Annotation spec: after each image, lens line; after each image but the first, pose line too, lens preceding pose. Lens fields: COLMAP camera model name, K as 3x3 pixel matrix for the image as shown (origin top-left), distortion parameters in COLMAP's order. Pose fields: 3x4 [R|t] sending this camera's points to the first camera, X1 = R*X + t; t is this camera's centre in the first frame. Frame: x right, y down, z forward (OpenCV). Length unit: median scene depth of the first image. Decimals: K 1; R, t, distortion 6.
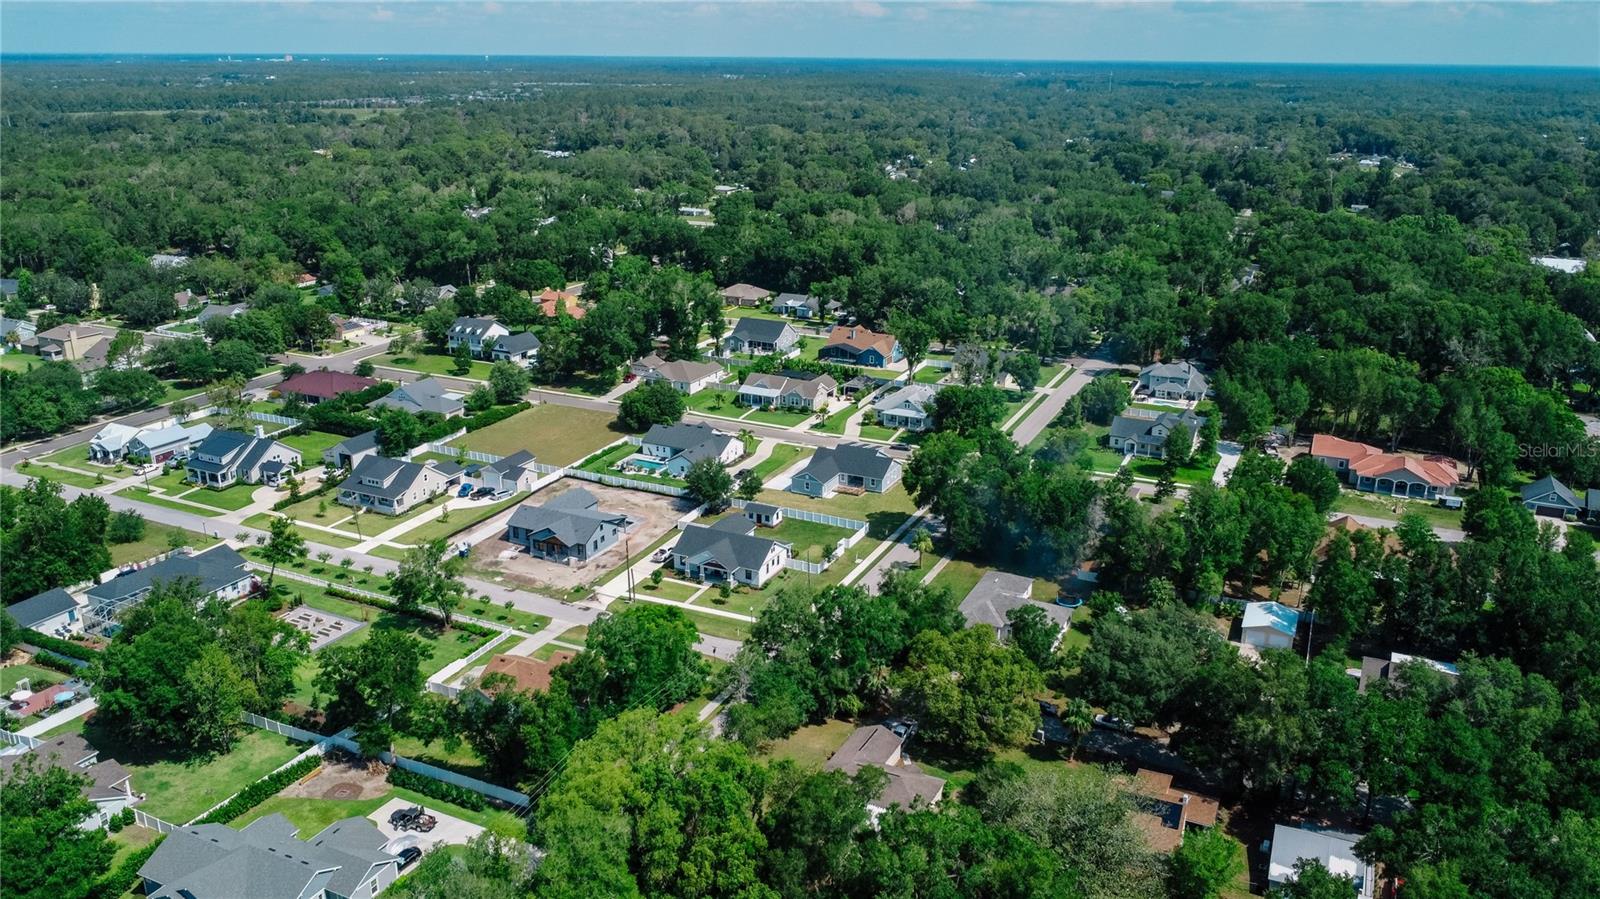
lens RADIAL K [[1208.2, 0, 804.0], [0, 1208.2, 453.4], [0, 0, 1]] dist [0.006827, -0.009982]
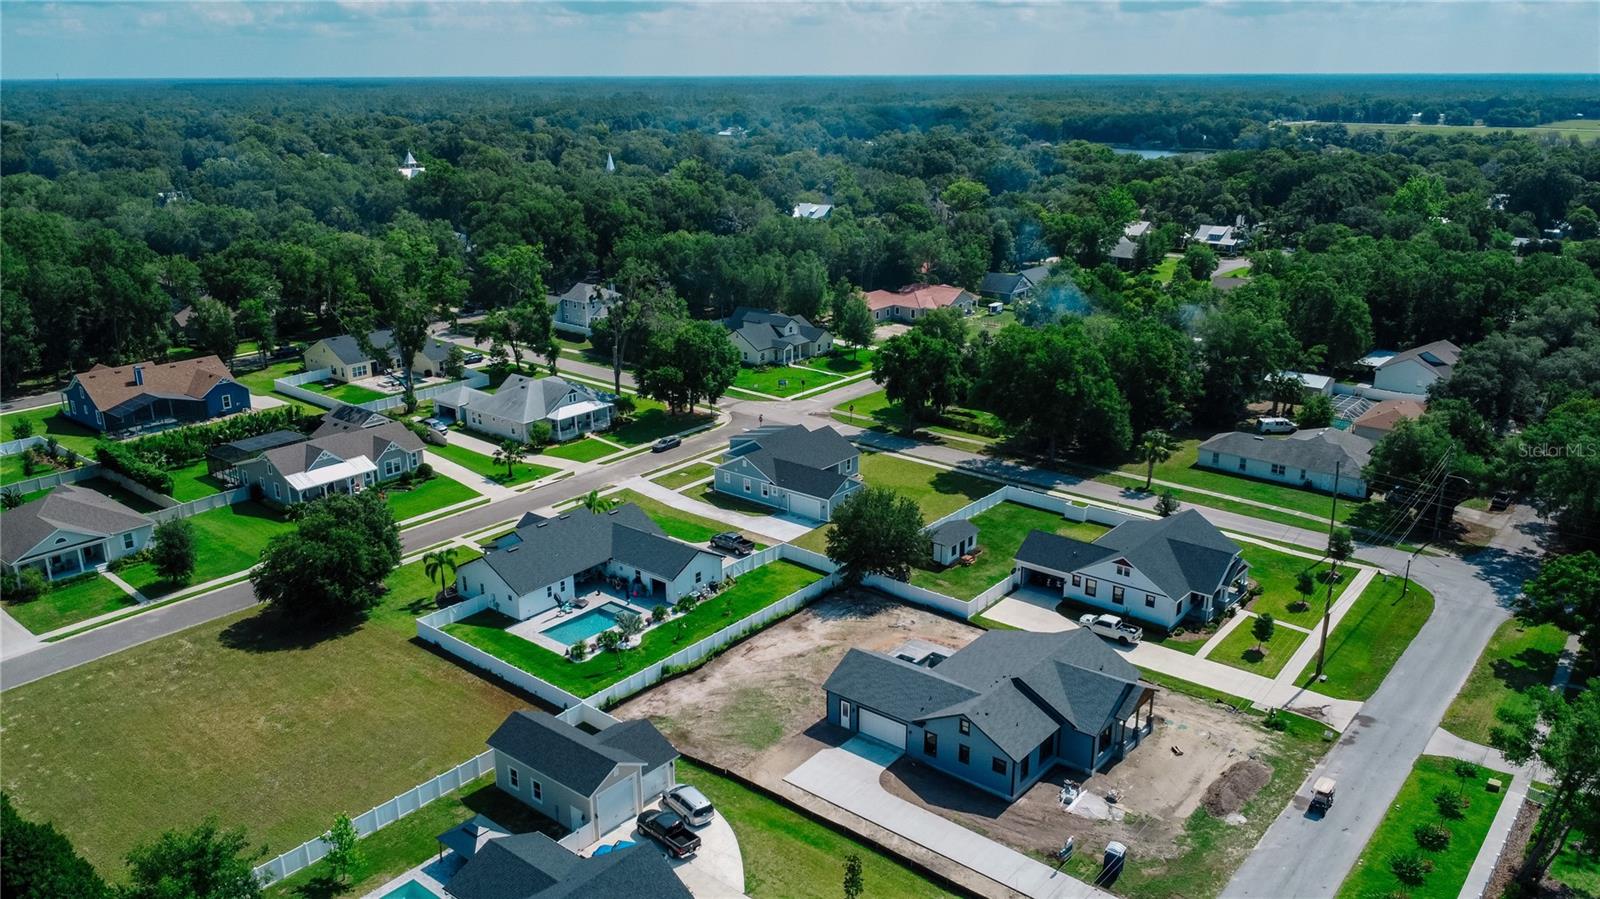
lens RADIAL K [[1208.2, 0, 804.0], [0, 1208.2, 453.4], [0, 0, 1]] dist [0.006827, -0.009982]
pose [[0.234152, -0.302944, 0.923795, -0.465455], [0.313013, 0.923106, 0.223379, -0.114207], [-0.920432, 0.236855, 0.310973, 0.706887]]
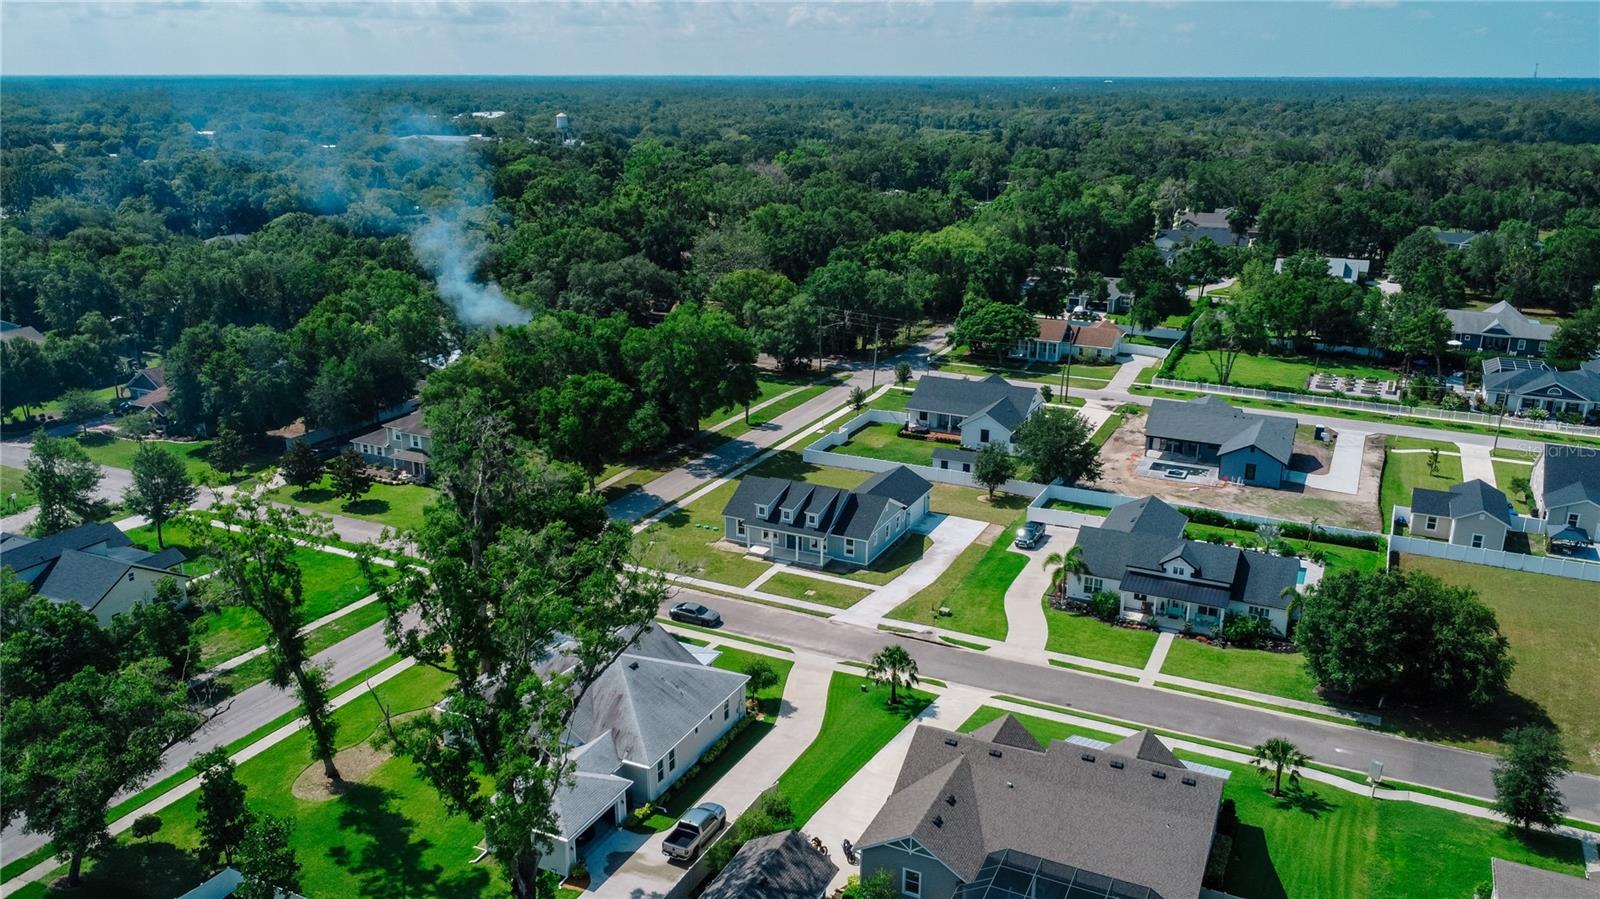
lens RADIAL K [[1208.2, 0, 804.0], [0, 1208.2, 453.4], [0, 0, 1]] dist [0.006827, -0.009982]
pose [[-0.999932, -0.011588, 0.001099, 0.041589], [-0.008729, 0.809018, 0.587719, -0.277653], [-0.007700, 0.587670, -0.809064, 1.241957]]
